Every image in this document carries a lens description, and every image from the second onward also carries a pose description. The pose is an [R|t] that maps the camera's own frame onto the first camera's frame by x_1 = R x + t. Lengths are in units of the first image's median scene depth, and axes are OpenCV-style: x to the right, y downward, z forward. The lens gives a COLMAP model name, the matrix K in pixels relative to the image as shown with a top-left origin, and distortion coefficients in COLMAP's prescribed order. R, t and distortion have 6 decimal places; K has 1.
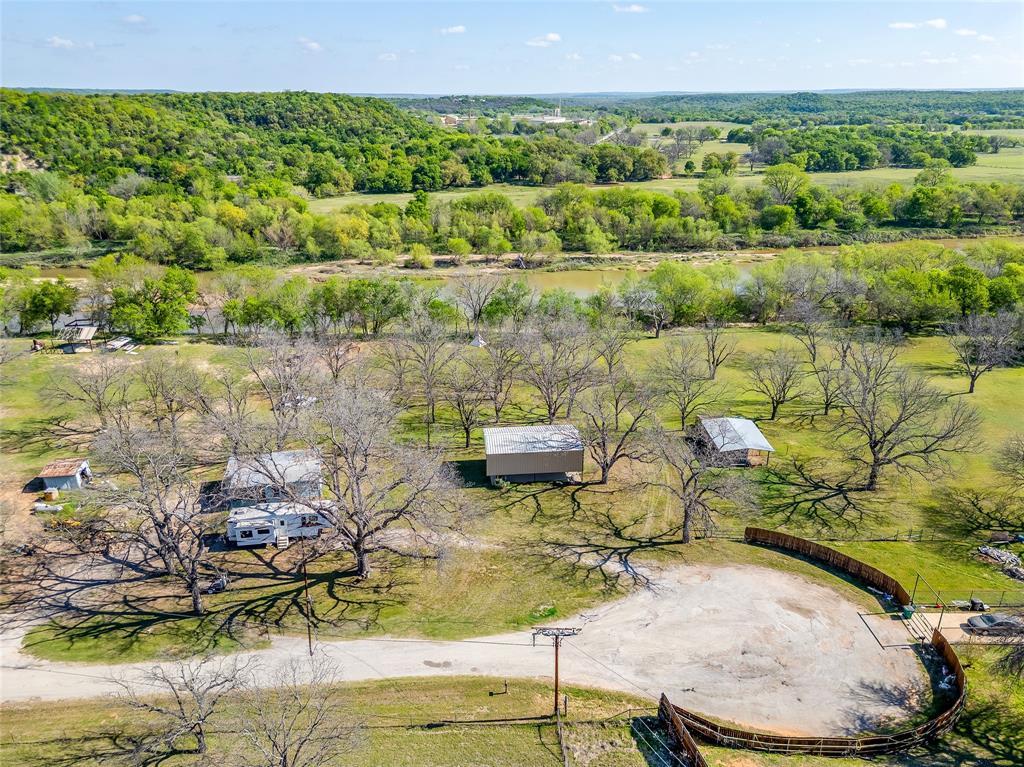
lens RADIAL K [[705.6, 0, 512.0], [0, 705.6, 383.5], [0, 0, 1]] dist [0.072068, -0.125587]
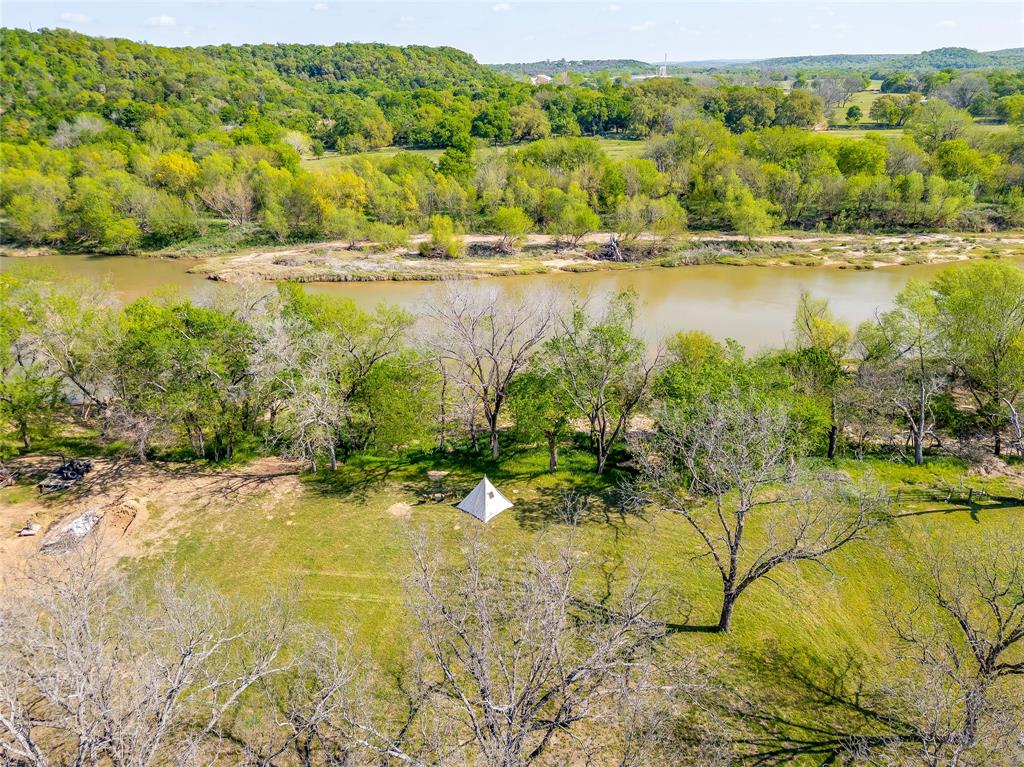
lens RADIAL K [[716.1, 0, 512.0], [0, 716.1, 383.5], [0, 0, 1]] dist [0.064951, -0.086494]
pose [[0.991949, 0.036484, -0.121271, 0.003570], [-0.032838, 0.998950, 0.031932, -0.066678], [0.122308, -0.027692, 0.992106, 0.345294]]
